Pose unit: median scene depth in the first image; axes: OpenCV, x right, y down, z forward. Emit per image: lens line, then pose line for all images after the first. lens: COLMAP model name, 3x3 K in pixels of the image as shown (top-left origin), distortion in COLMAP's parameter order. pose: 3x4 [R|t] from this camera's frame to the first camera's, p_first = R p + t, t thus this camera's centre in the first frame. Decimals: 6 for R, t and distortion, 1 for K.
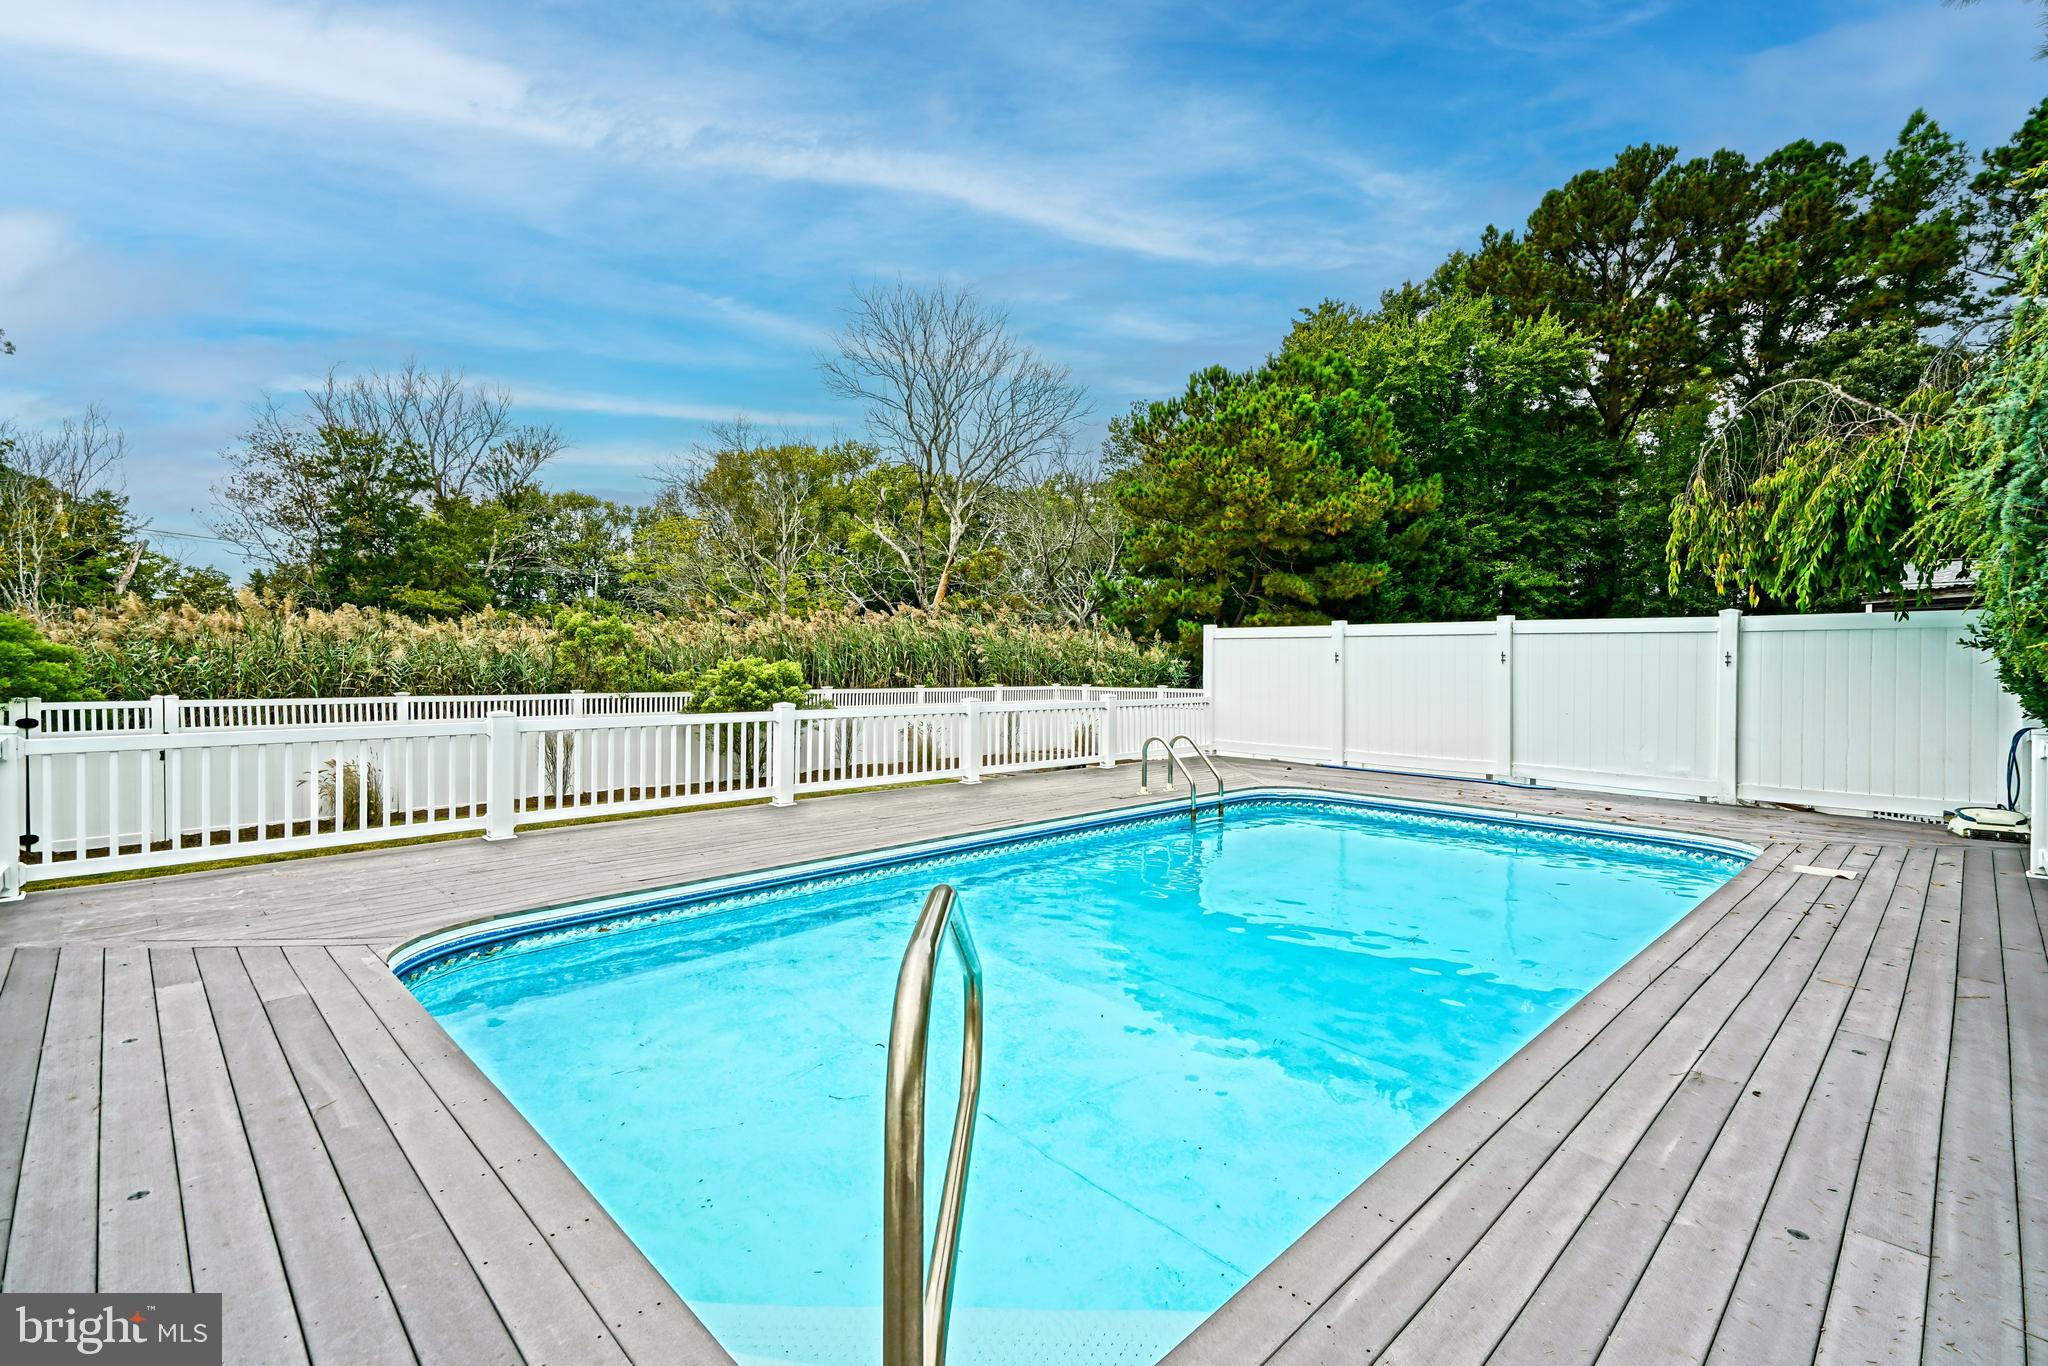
lens RADIAL K [[906.3, 0, 1011.7], [0, 906.3, 682.7], [0, 0, 1]] dist [0.044977, -0.006104]
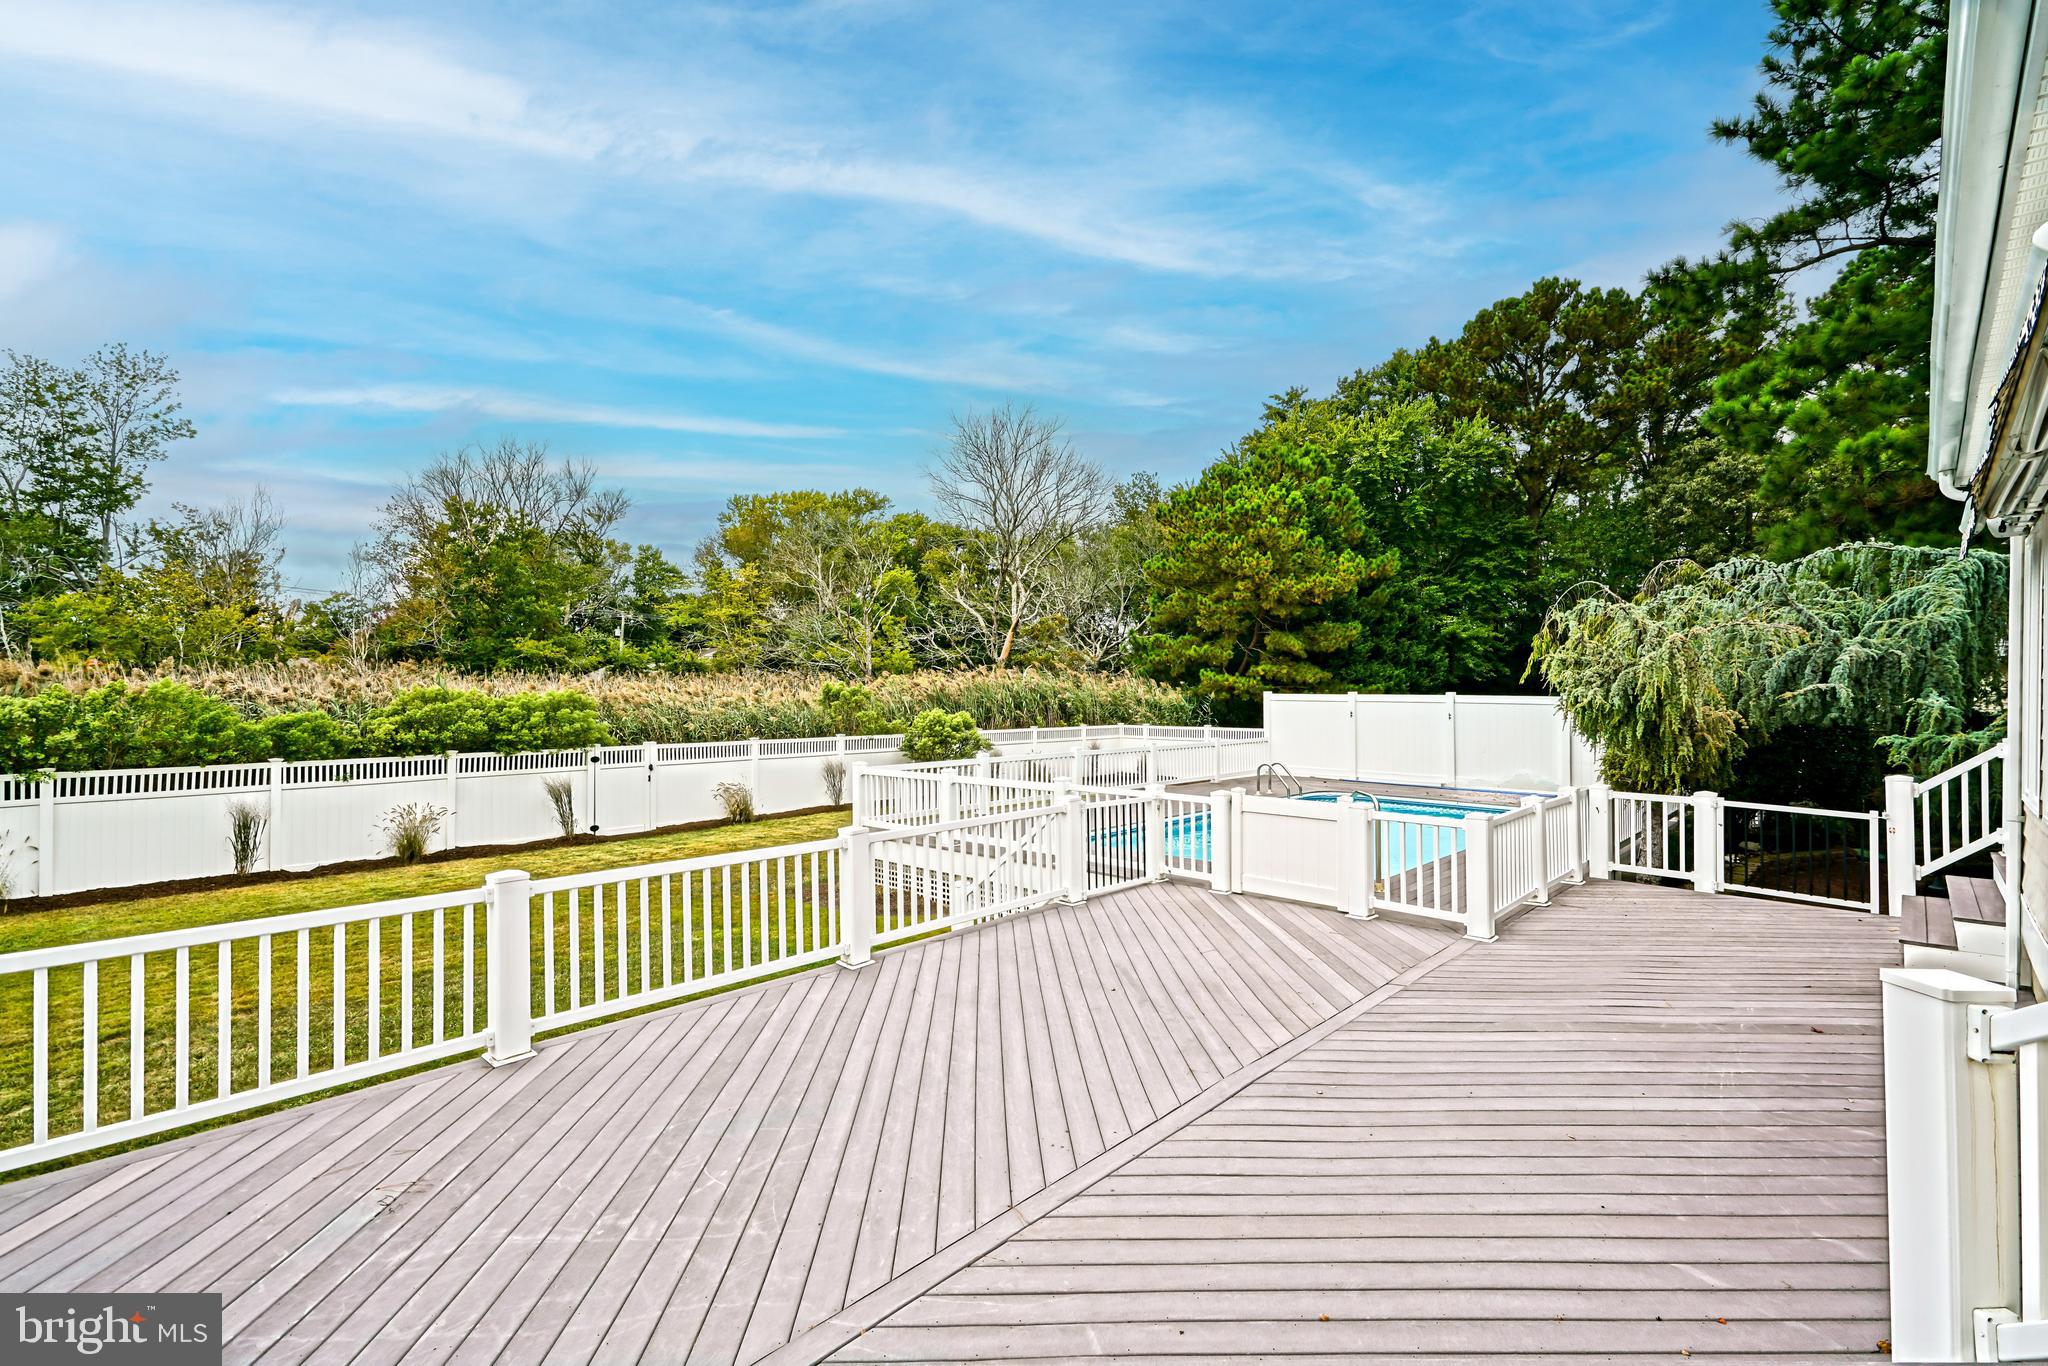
lens RADIAL K [[906.3, 0, 1020.8], [0, 906.3, 693.1], [0, 0, 1]] dist [0.044977, -0.006104]
pose [[0.998567, -0.004423, 0.053334, -0.102391], [0.005364, 0.999832, -0.017506, -0.012247], [-0.053247, 0.017767, 0.998423, -0.191203]]
